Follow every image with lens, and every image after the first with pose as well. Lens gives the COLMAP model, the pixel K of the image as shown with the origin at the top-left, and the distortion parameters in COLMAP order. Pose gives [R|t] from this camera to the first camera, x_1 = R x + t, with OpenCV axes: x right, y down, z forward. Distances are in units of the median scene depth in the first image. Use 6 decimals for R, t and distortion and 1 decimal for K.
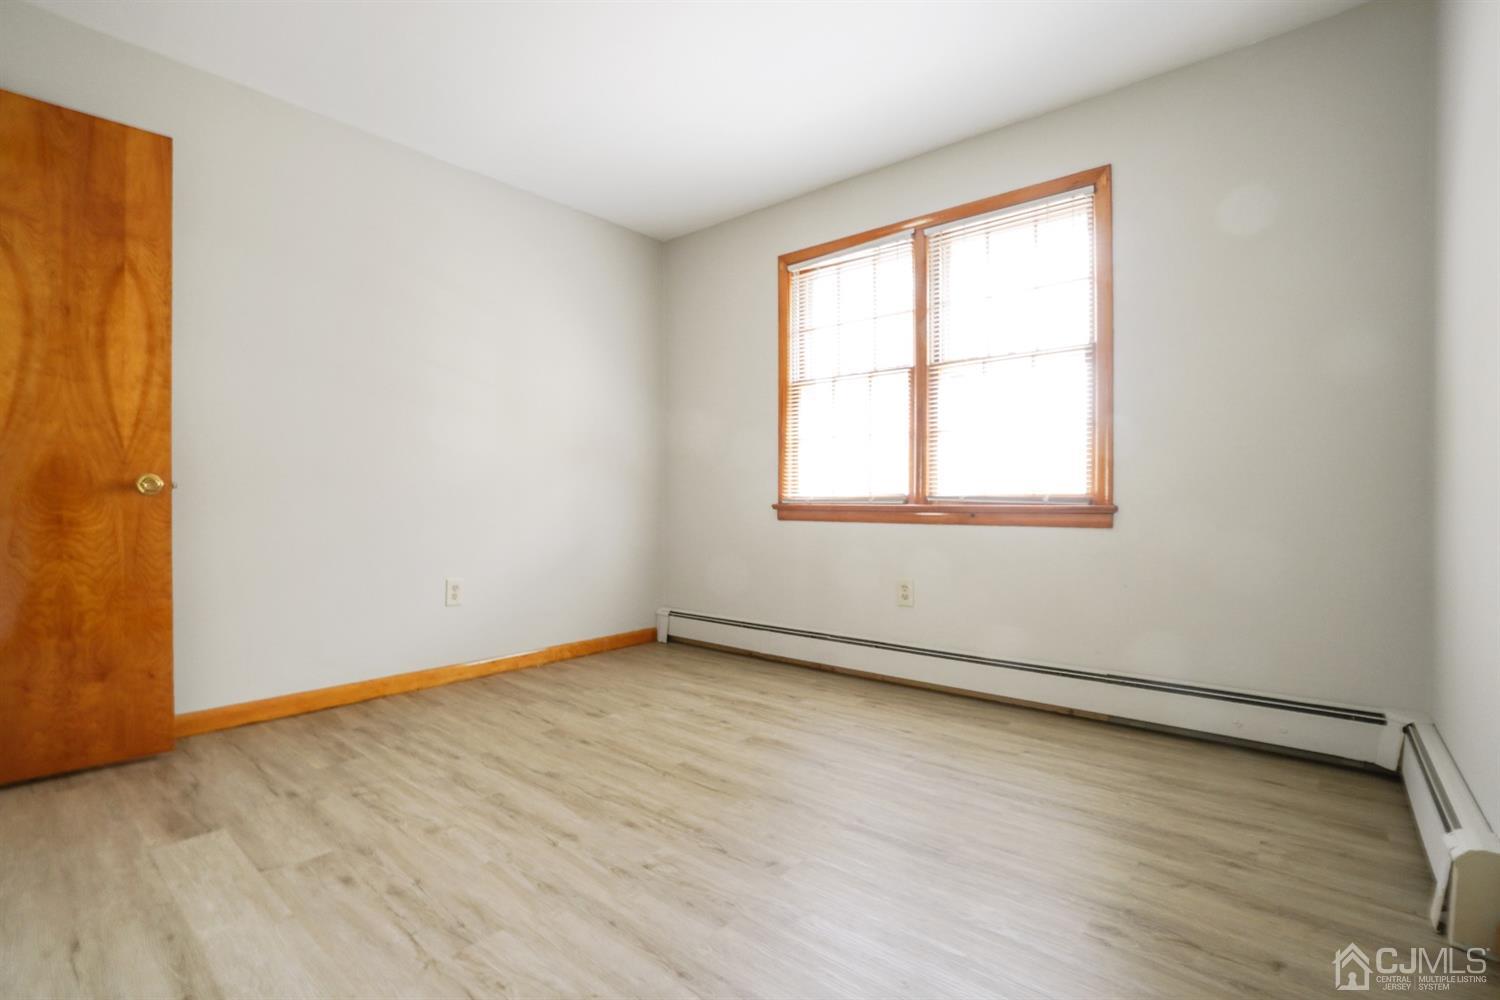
lens RADIAL K [[660.4, 0, 731.0], [0, 660.4, 481.4], [0, 0, 1]] dist [-0.048573, 0.022208]
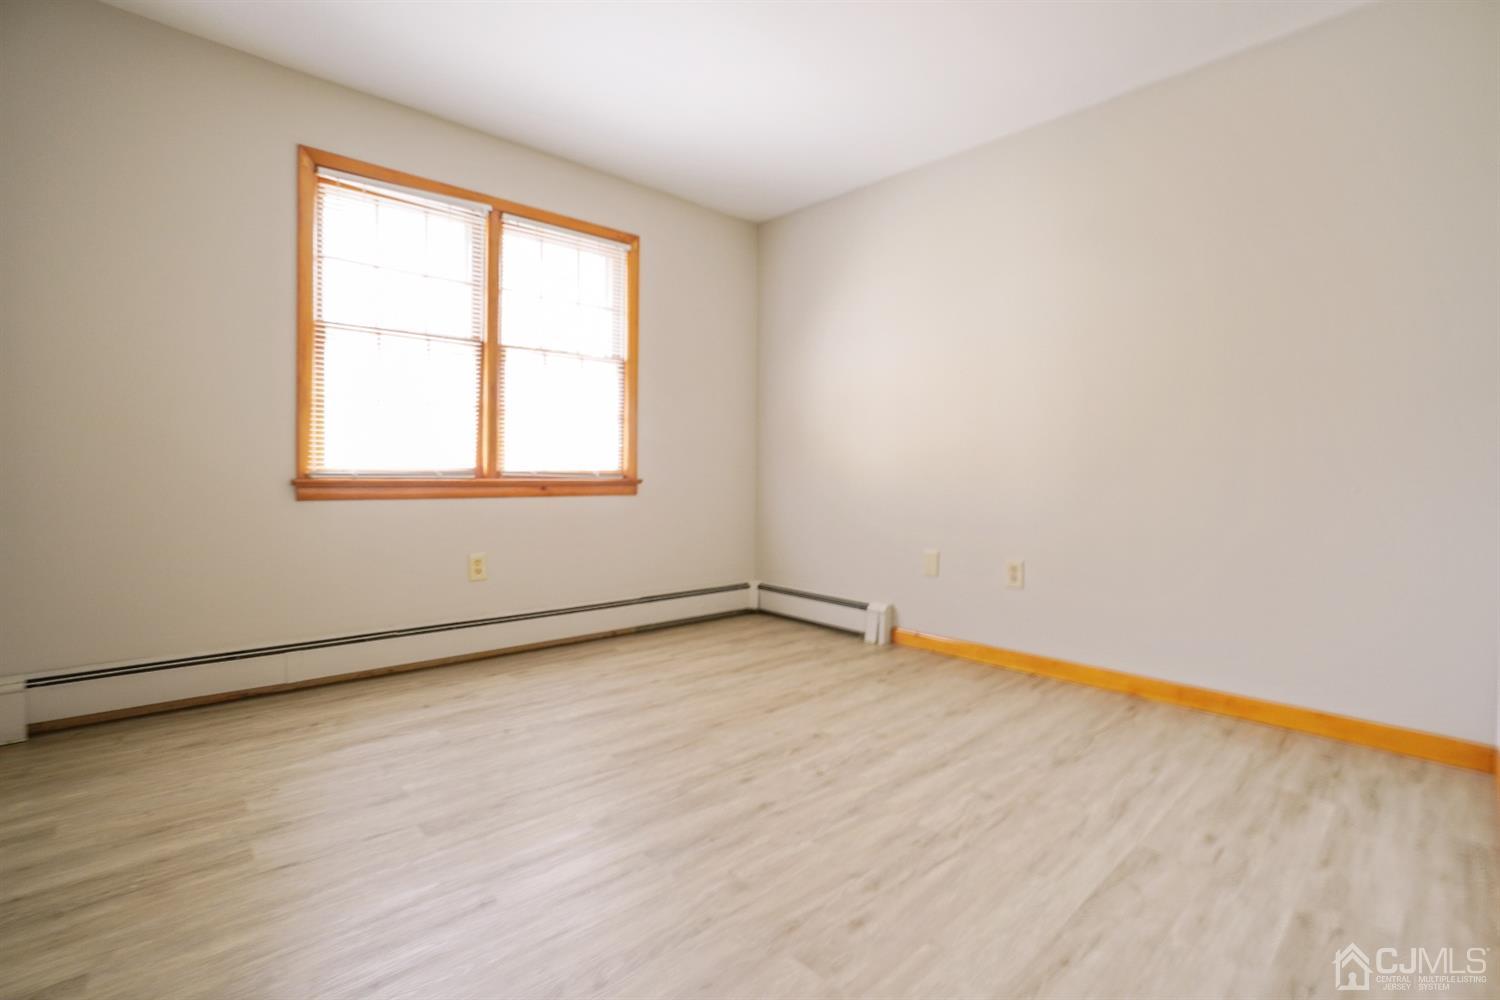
lens RADIAL K [[640.3, 0, 748.7], [0, 640.3, 474.7], [0, 0, 1]] dist [-0.064001, 0.020006]
pose [[0.168429, -0.000606, 0.985714, -0.699424], [-0.031760, 0.999477, 0.006041, 0.011370], [-0.985202, -0.032323, 0.168322, 0.498898]]
